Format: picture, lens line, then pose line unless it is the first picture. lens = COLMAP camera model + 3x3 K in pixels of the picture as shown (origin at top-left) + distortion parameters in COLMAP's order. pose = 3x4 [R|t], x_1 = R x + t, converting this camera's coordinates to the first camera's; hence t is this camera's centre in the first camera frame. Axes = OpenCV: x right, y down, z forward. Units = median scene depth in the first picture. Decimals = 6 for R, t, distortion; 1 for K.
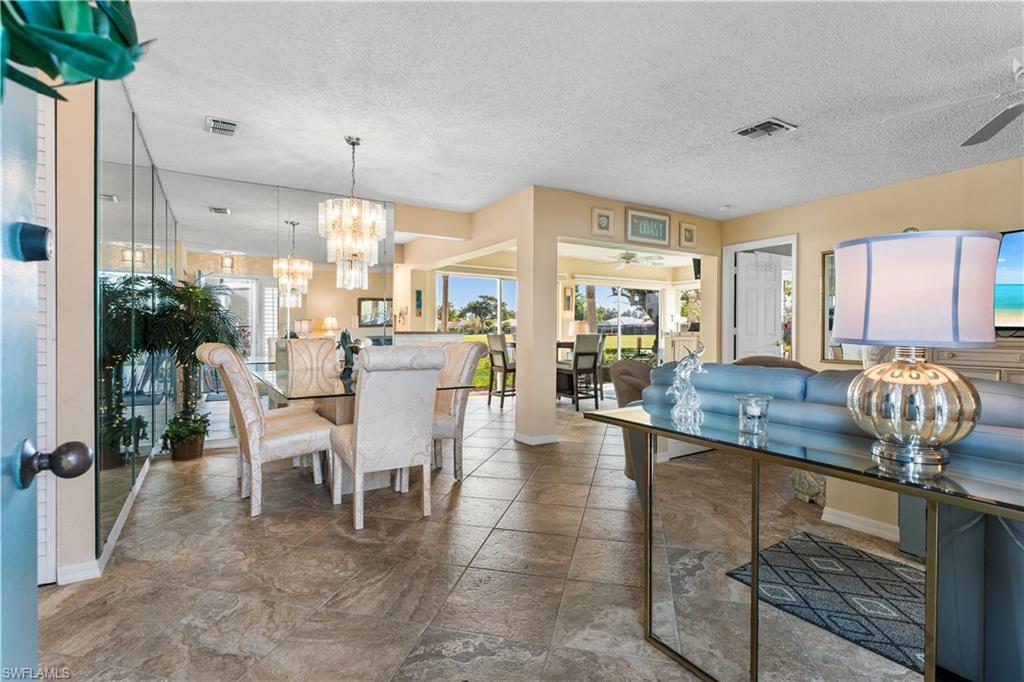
lens RADIAL K [[495.1, 0, 508.8], [0, 495.1, 339.0], [0, 0, 1]] dist [-0.004861, 0.000211]
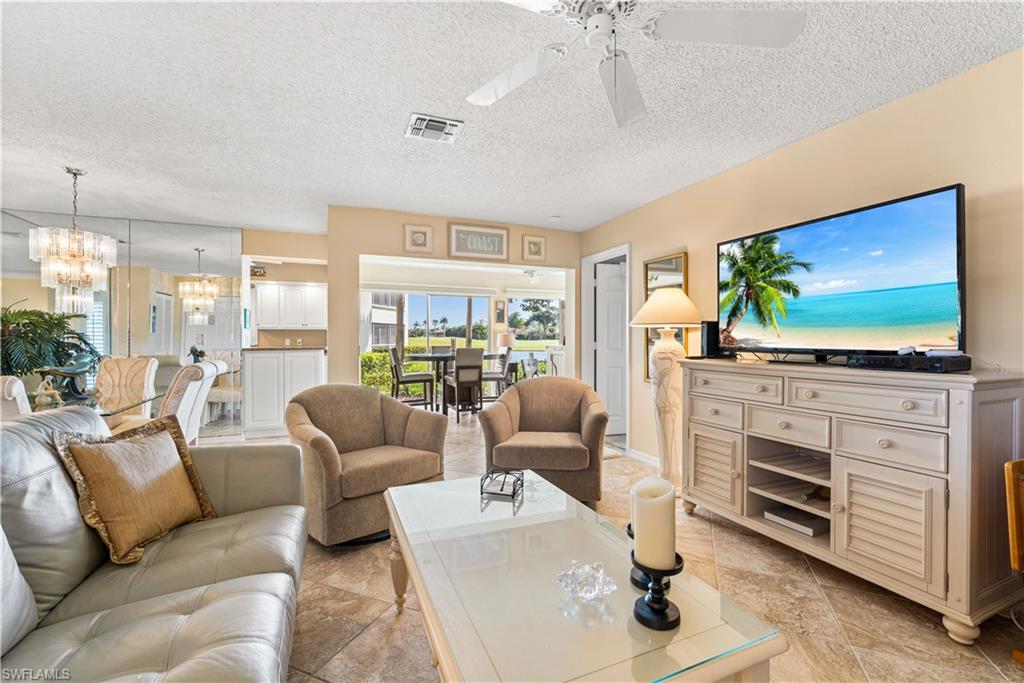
lens RADIAL K [[433.4, 0, 512.6], [0, 433.4, 338.6], [0, 0, 1]] dist [-0.003069, -0.000863]
pose [[0.988391, -0.004180, -0.151872, 0.475385], [0.002469, 0.999931, -0.011449, -0.023384], [0.151910, 0.010941, 0.988334, 0.159059]]
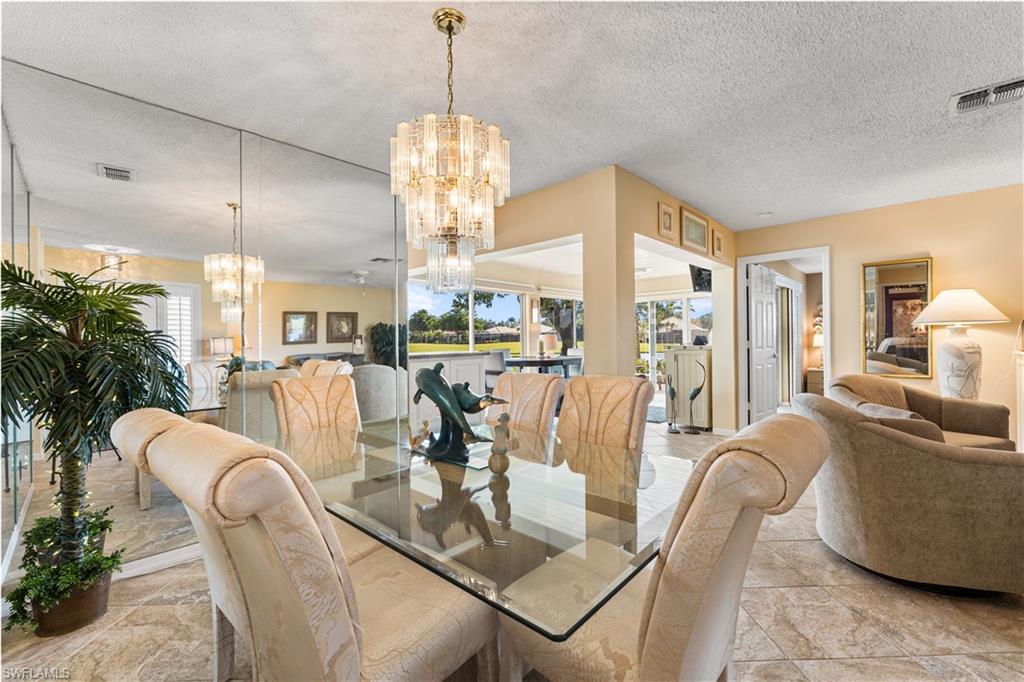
lens RADIAL K [[433.4, 0, 519.7], [0, 433.4, 341.8], [0, 0, 1]] dist [-0.003069, -0.000863]
pose [[0.964293, -0.017100, 0.264286, -0.240682], [0.019829, 0.999774, -0.007663, -0.027084], [-0.264095, 0.012630, 0.964414, 0.335871]]
